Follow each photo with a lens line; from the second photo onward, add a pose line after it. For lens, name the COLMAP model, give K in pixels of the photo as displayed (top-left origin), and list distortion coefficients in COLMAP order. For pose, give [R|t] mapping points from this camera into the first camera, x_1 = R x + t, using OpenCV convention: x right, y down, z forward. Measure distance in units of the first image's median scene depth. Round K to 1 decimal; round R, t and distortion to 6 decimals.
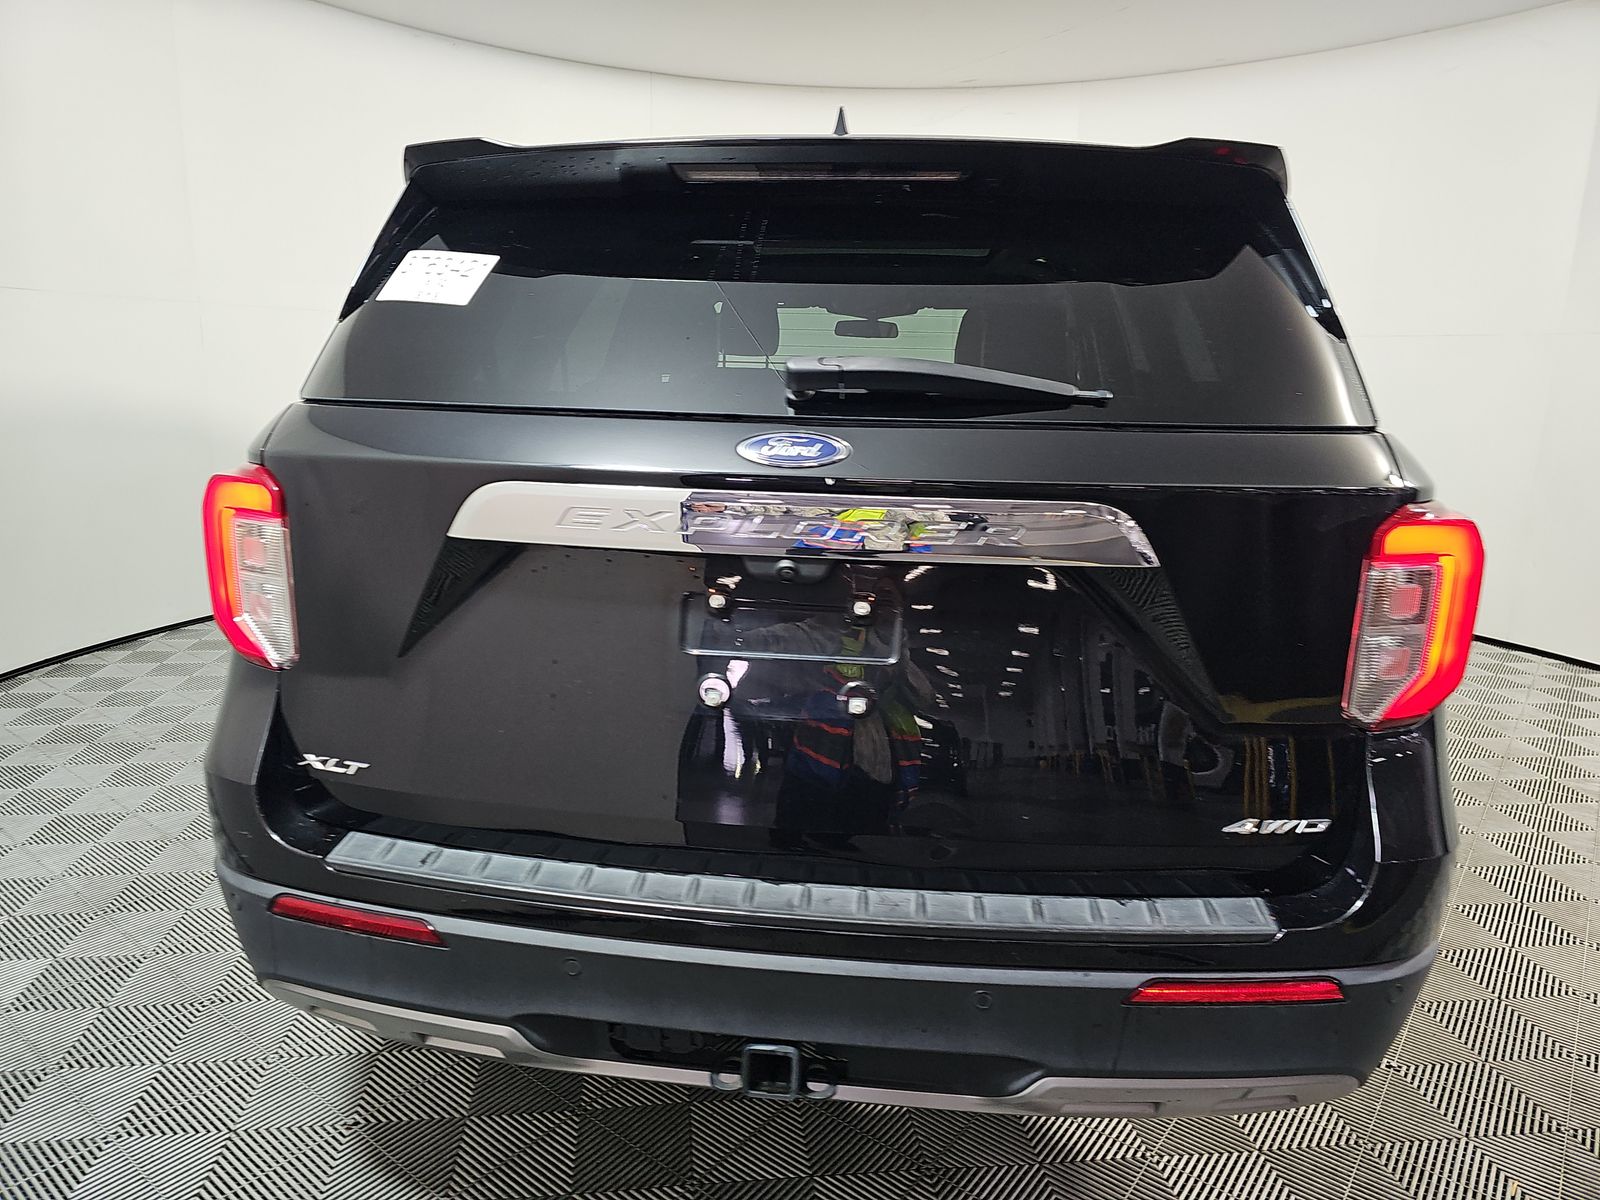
lens RADIAL K [[1042.8, 0, 800.0], [0, 1042.8, 600.0], [0, 0, 1]] dist [0.037476, -0.000203]
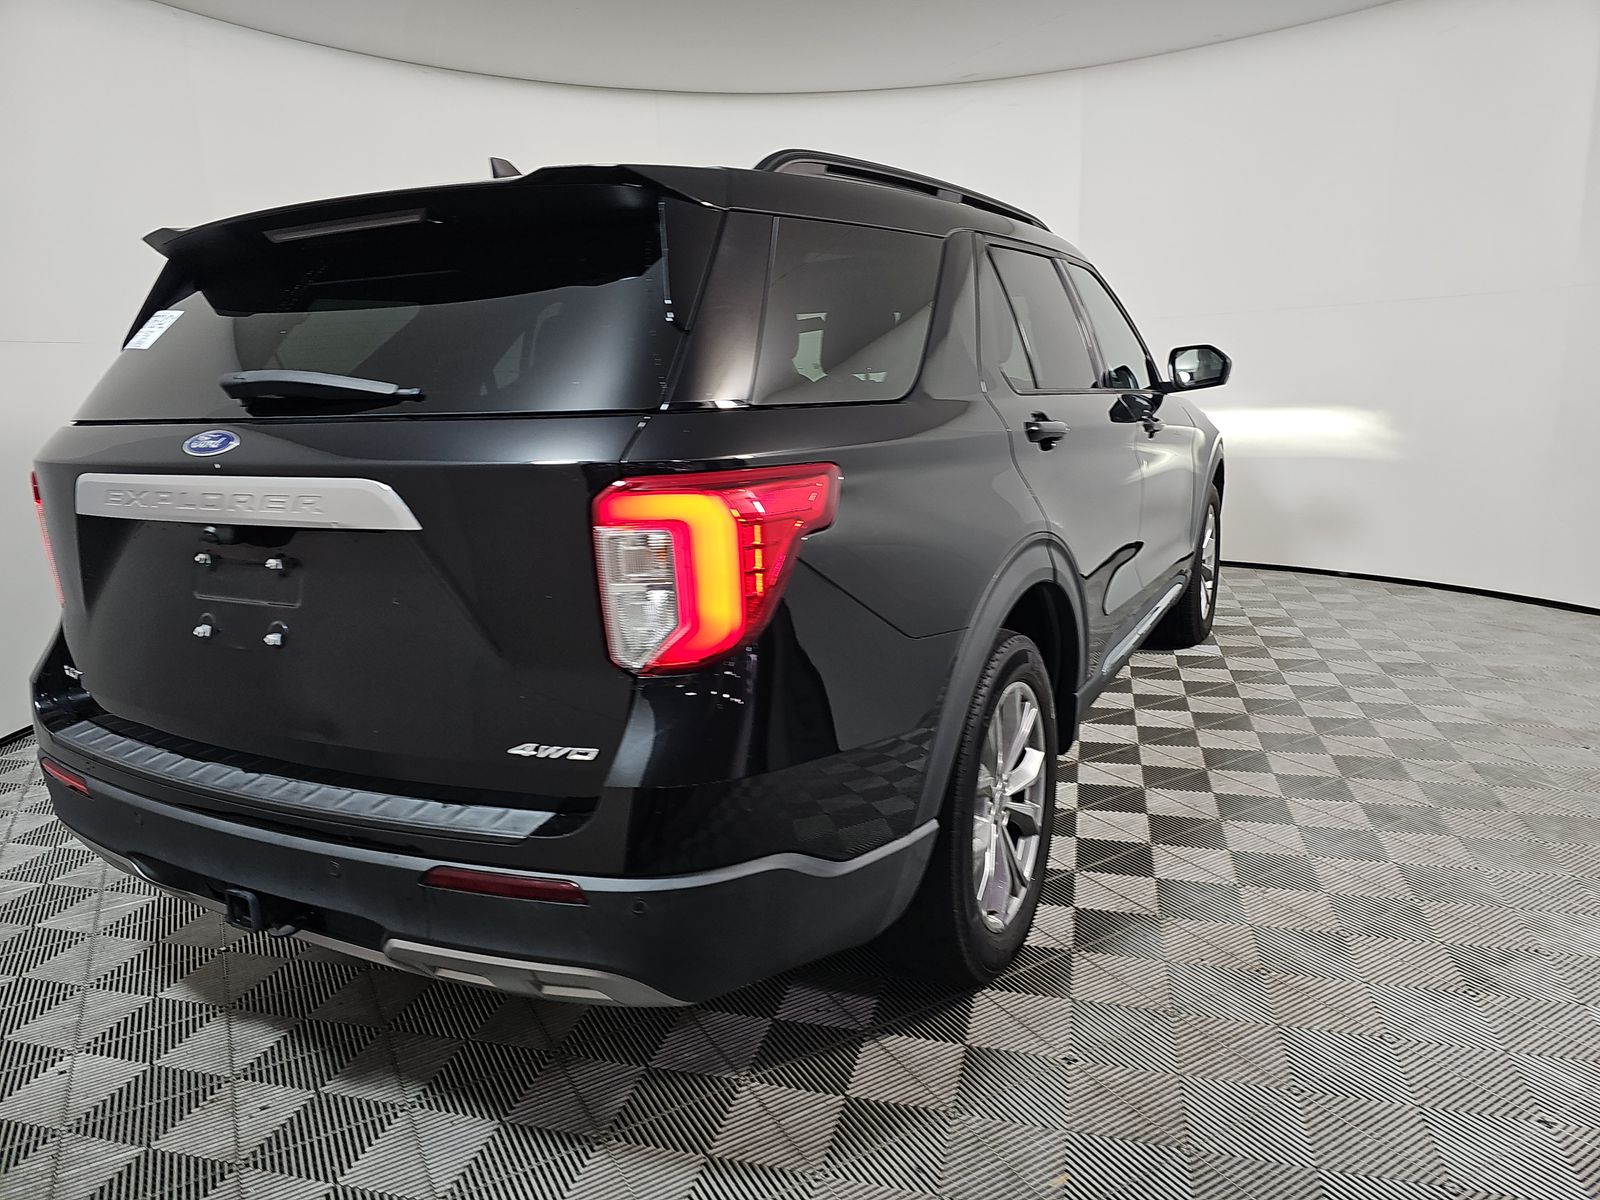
lens RADIAL K [[1159.4, 0, 800.0], [0, 1159.4, 600.0], [0, 0, 1]] dist [-0.064748, -0.000852]
pose [[0.935892, 0.020293, -0.351703, 1.014109], [-0.026437, 0.999570, -0.012676, 0.048023], [0.351295, 0.021162, 0.936026, -0.096816]]
